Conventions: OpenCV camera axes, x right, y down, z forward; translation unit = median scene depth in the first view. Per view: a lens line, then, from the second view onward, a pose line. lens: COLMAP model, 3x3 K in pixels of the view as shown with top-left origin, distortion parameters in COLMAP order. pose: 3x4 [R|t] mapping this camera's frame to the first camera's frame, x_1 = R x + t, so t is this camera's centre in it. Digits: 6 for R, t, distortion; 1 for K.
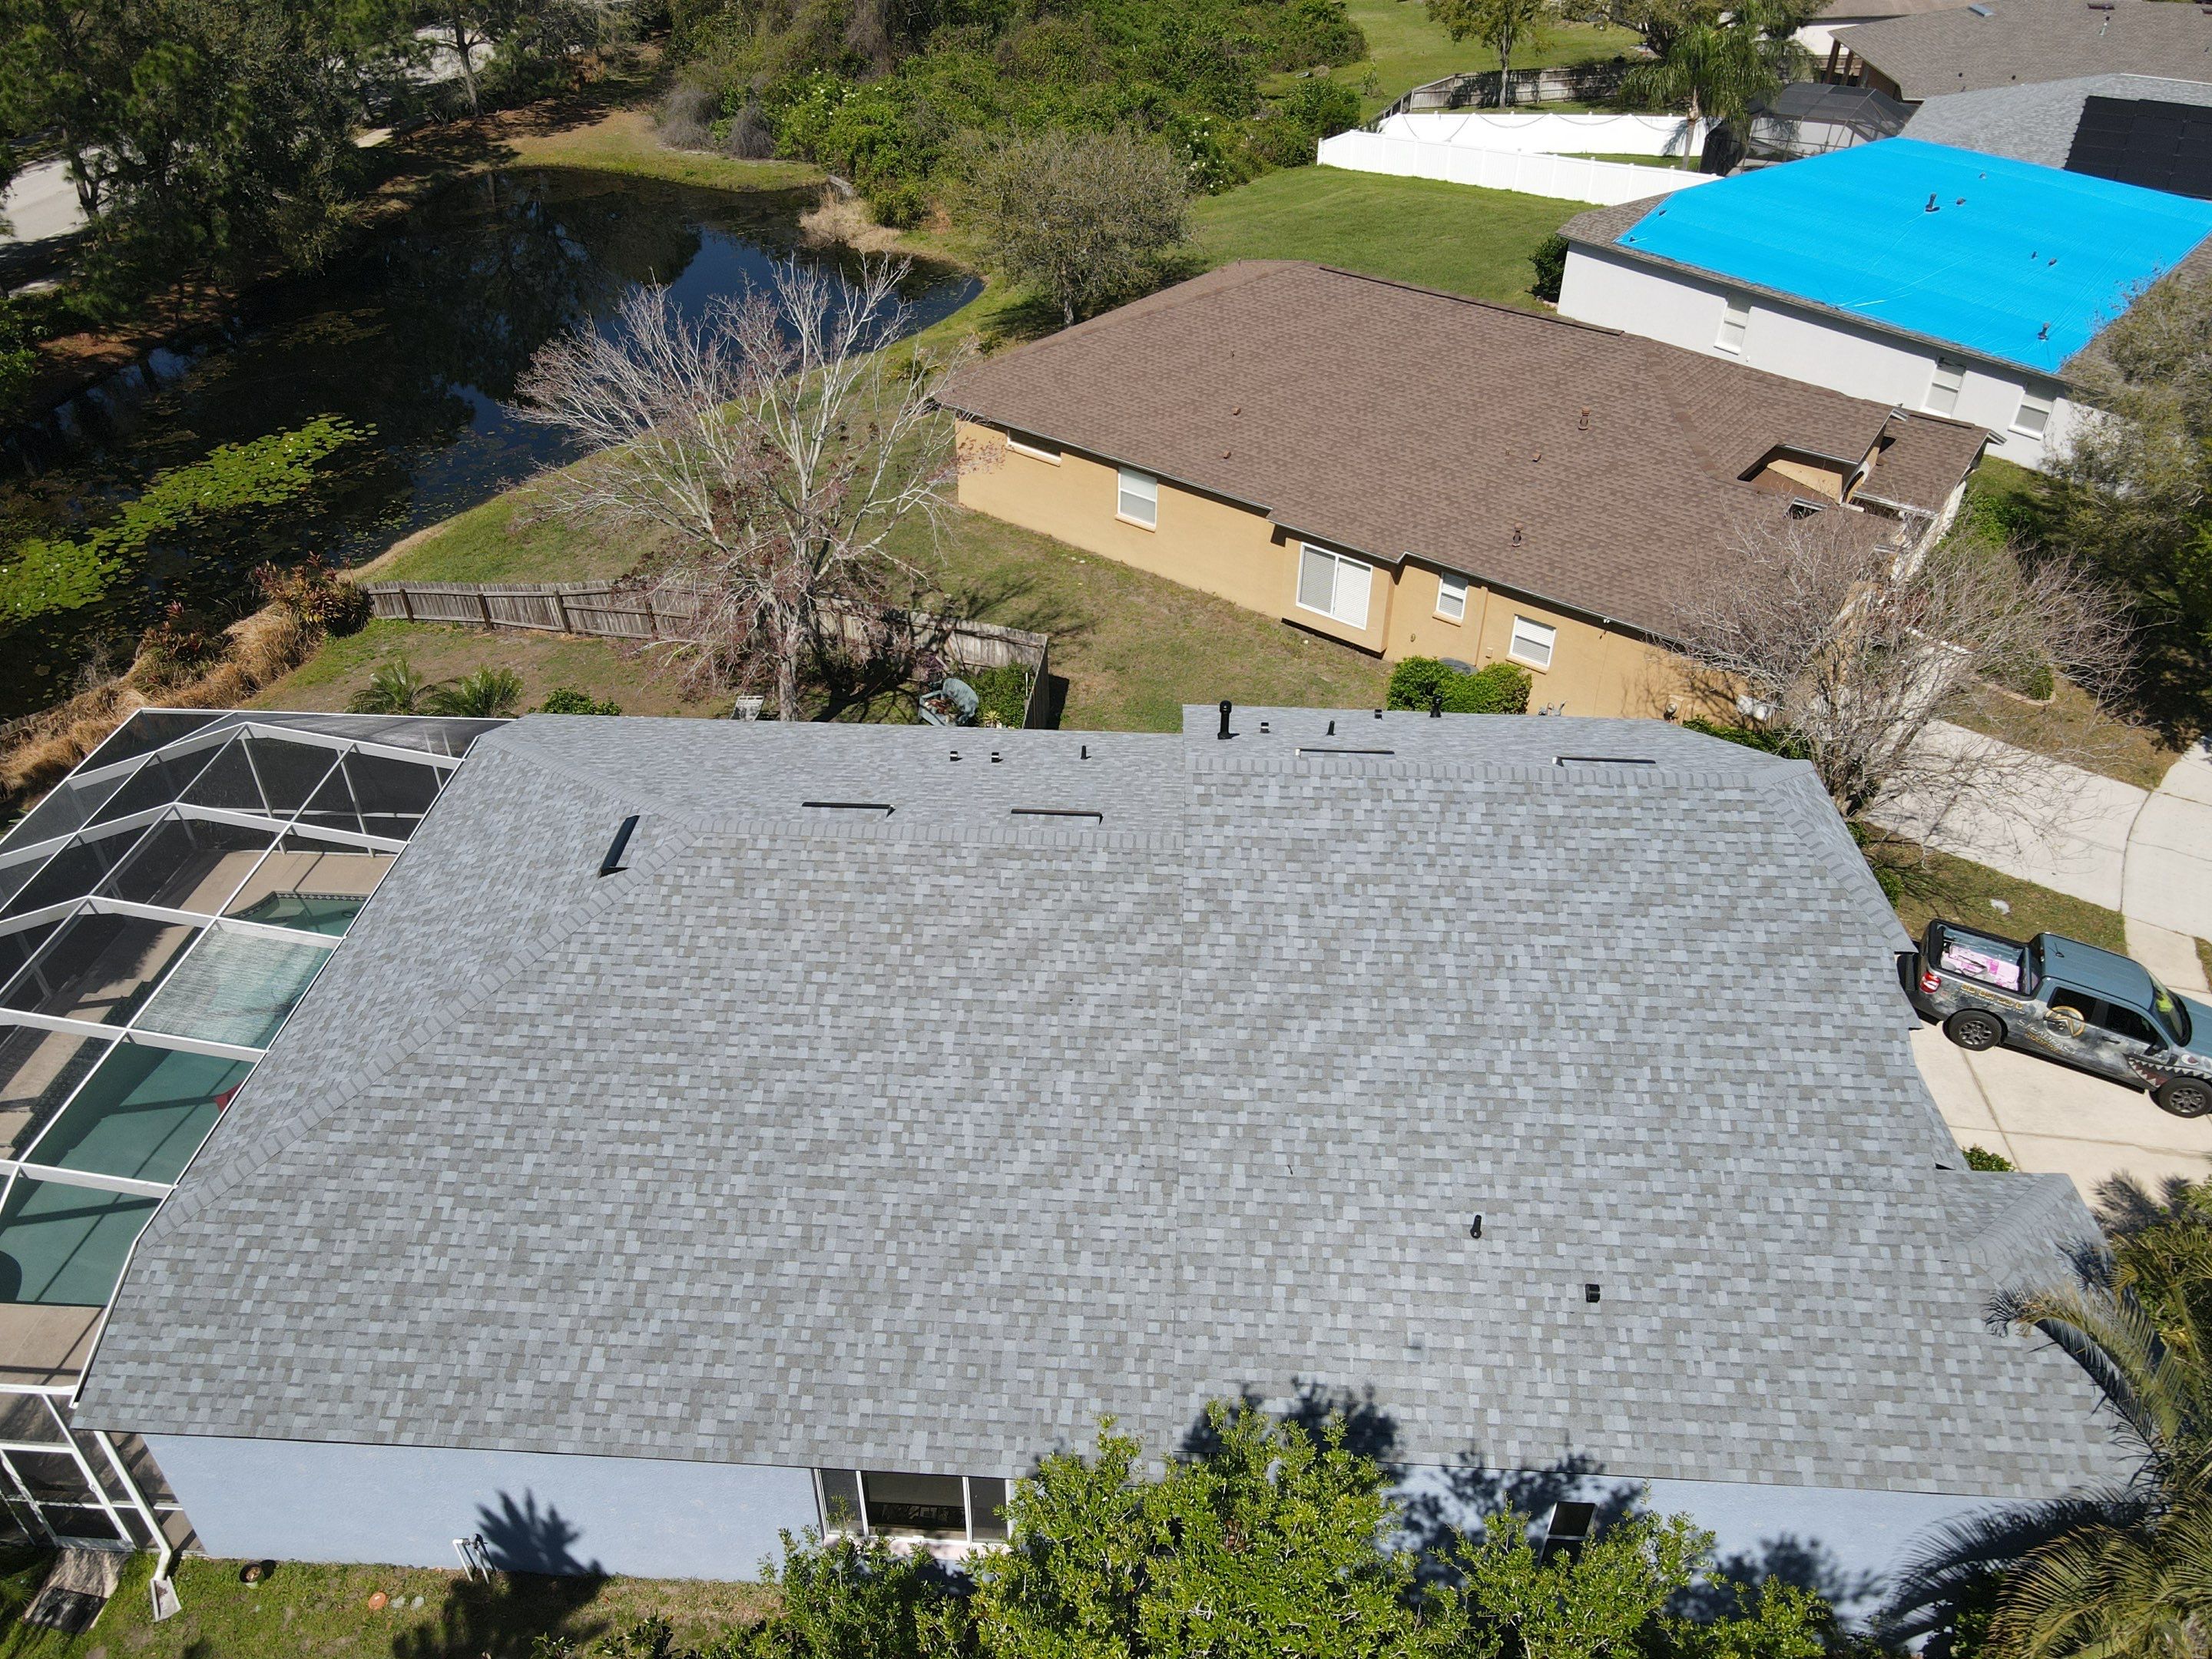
lens RADIAL K [[1631.1, 0, 1073.9], [0, 1631.1, 813.9], [0, 0, 1]] dist [-0.004624, 0.028785]
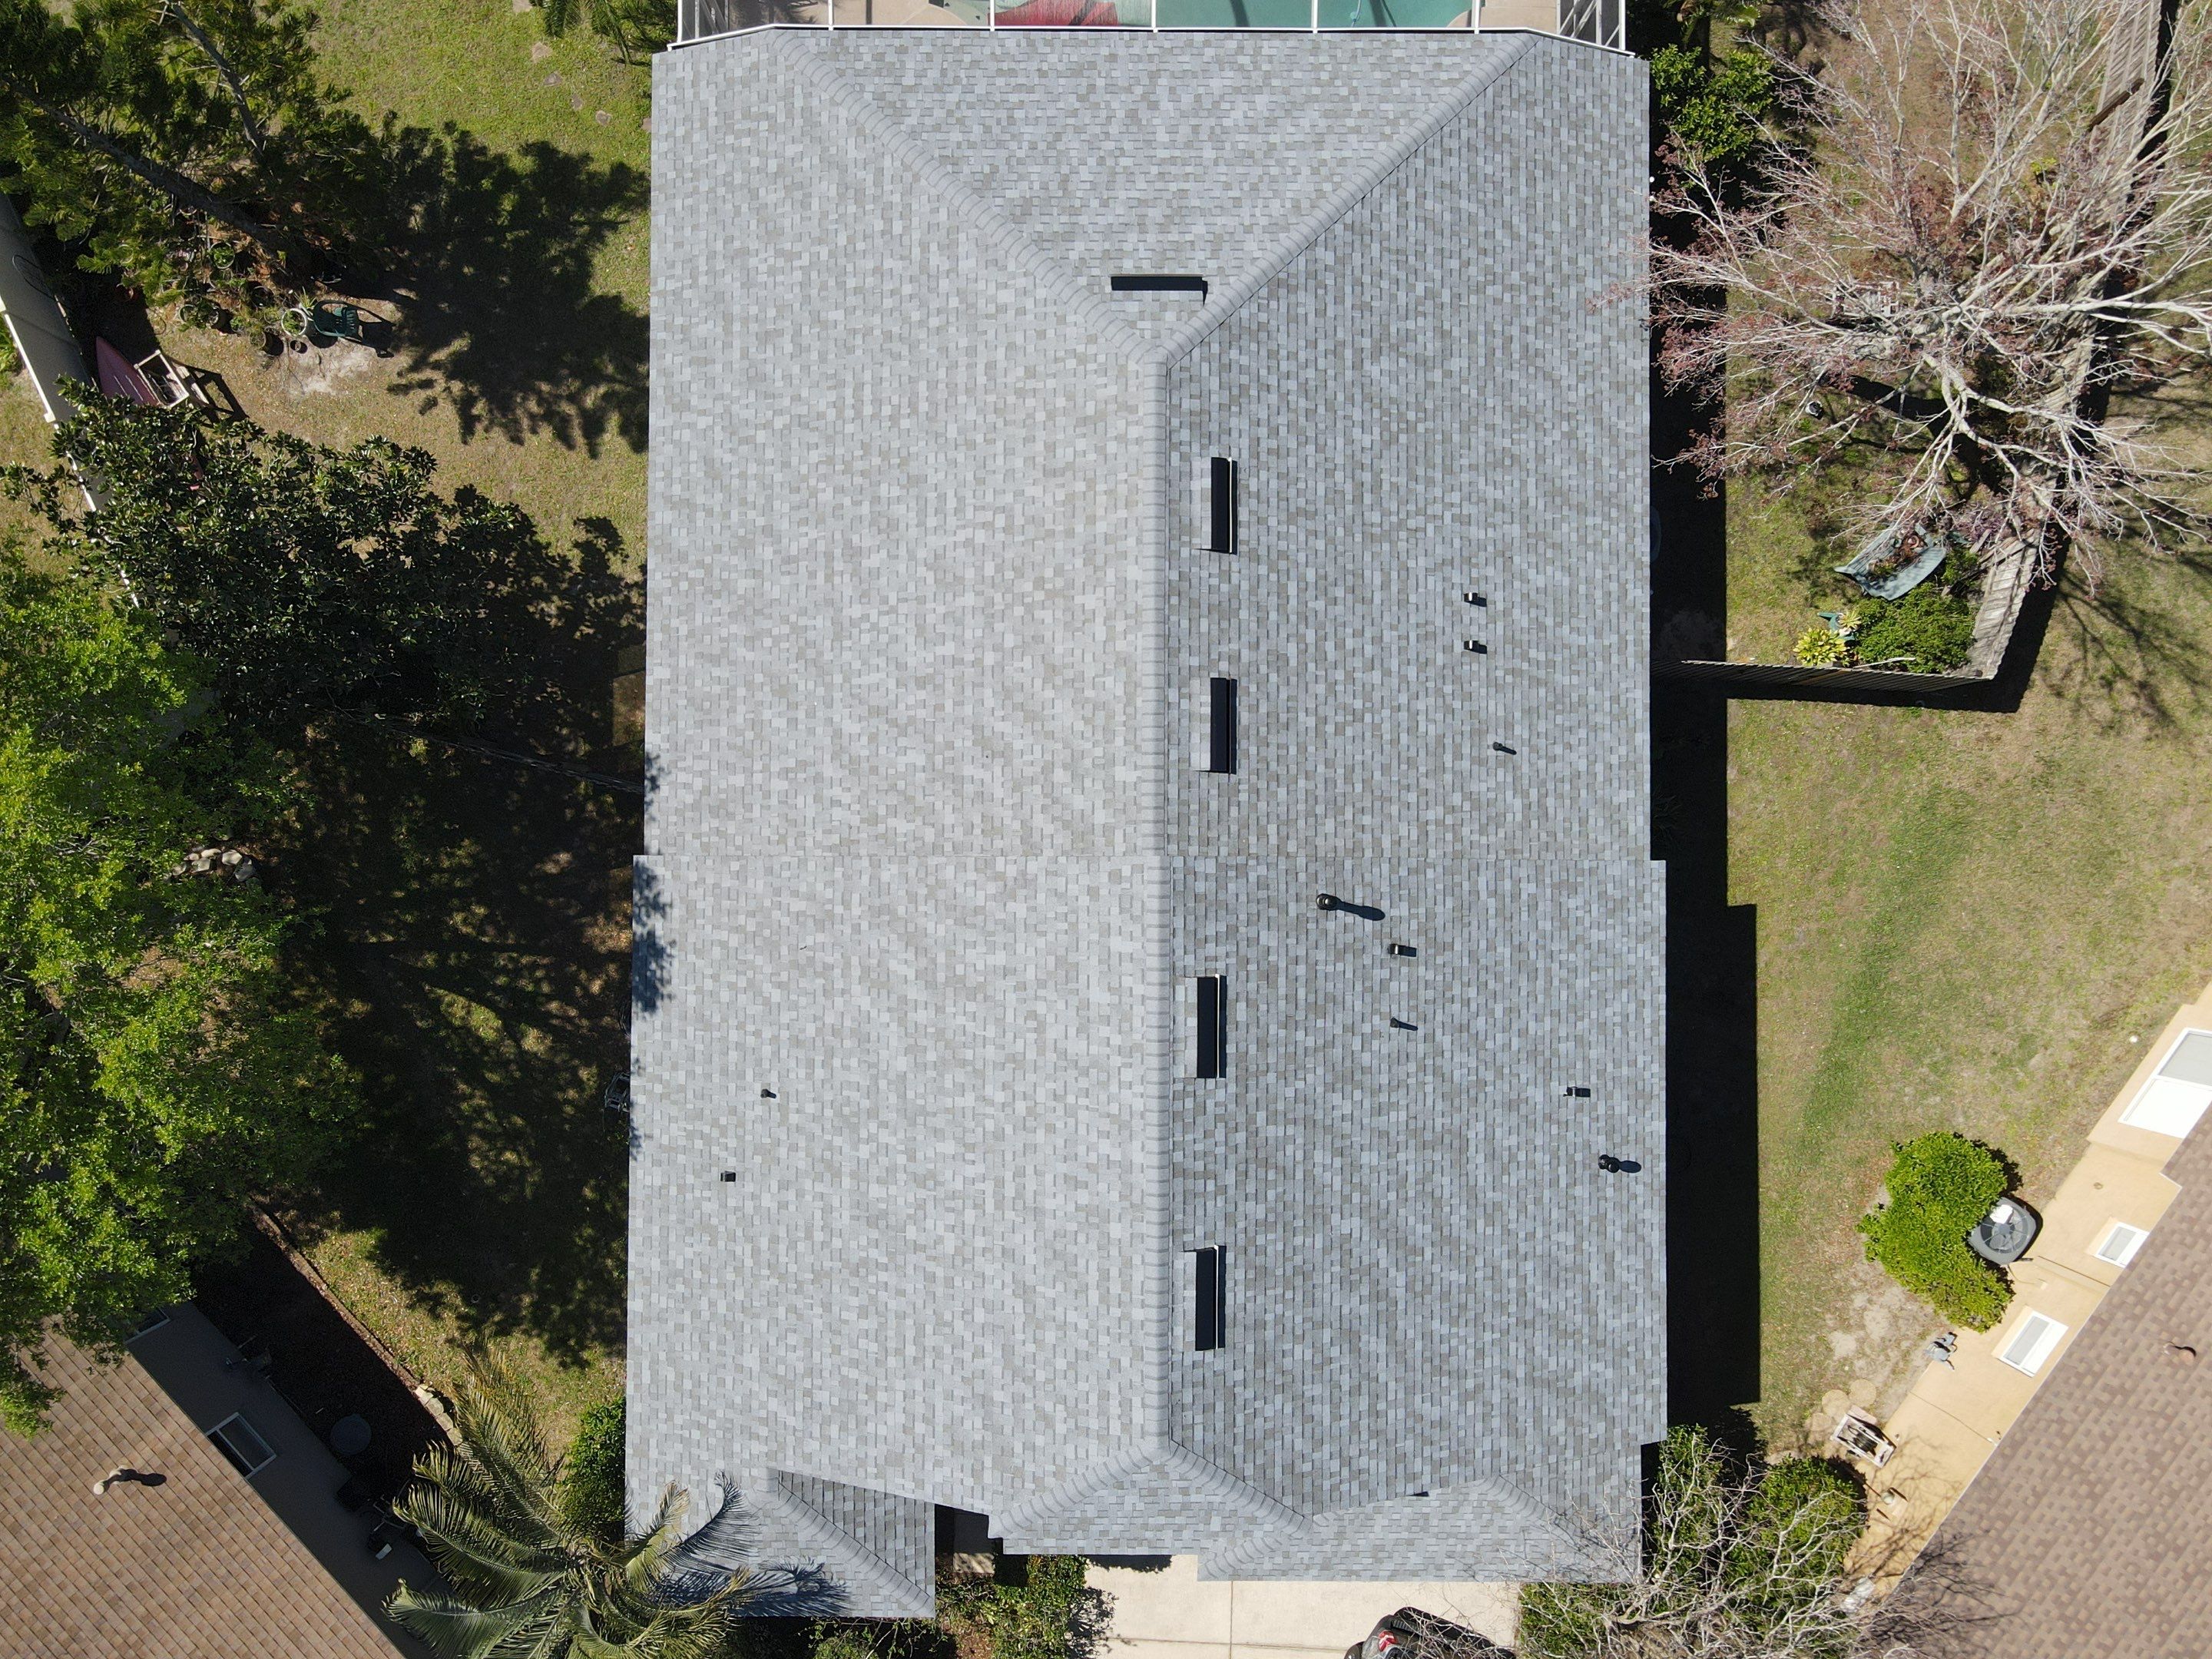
lens RADIAL K [[1631.1, 0, 1069.7], [0, 1631.1, 807.8], [0, 0, 1]] dist [-0.004624, 0.028785]
pose [[0.058280, 0.998140, -0.017867, 0.057247], [-0.571940, 0.048053, 0.818887, -0.836276], [0.818223, -0.037506, 0.573677, 0.434929]]
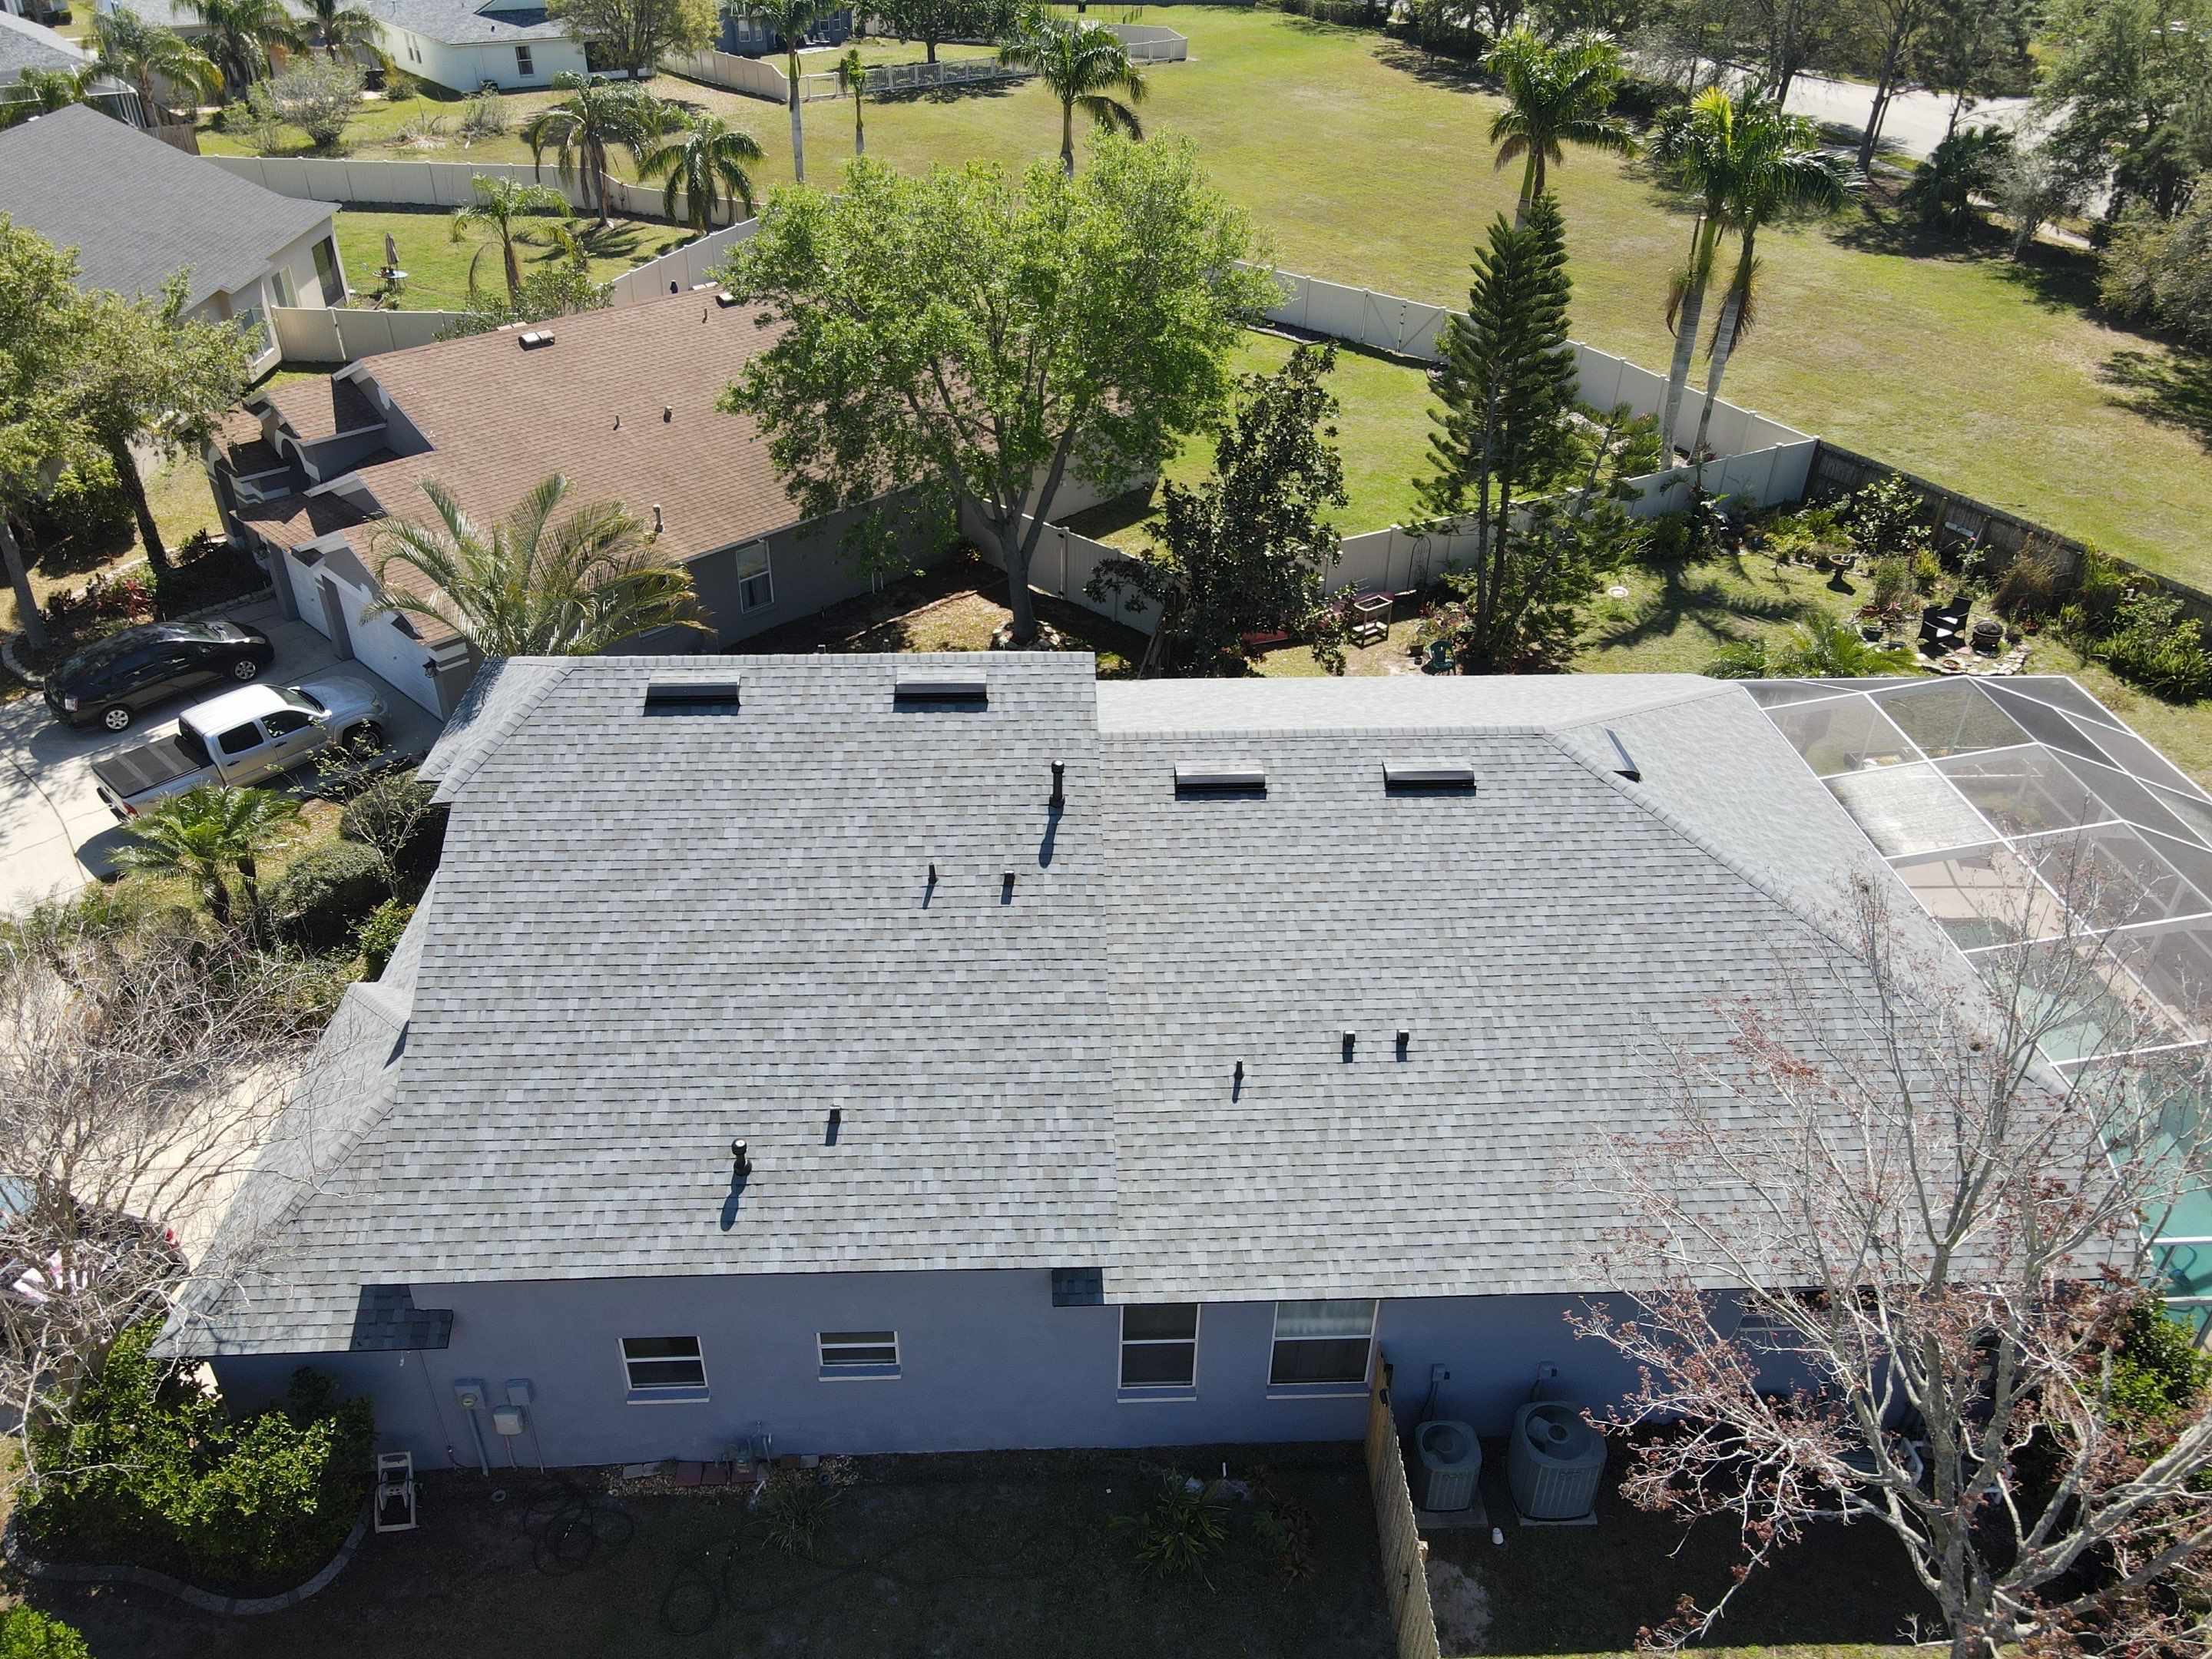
lens RADIAL K [[1620.6, 0, 1066.9], [0, 1620.6, 790.5], [0, 0, 1]] dist [-0.012697, 0.022069]
pose [[-0.995053, 0.053642, -0.083620, 0.191905], [-0.056176, 0.390414, 0.918924, -1.041491], [0.081940, 0.919075, -0.385469, 1.585666]]
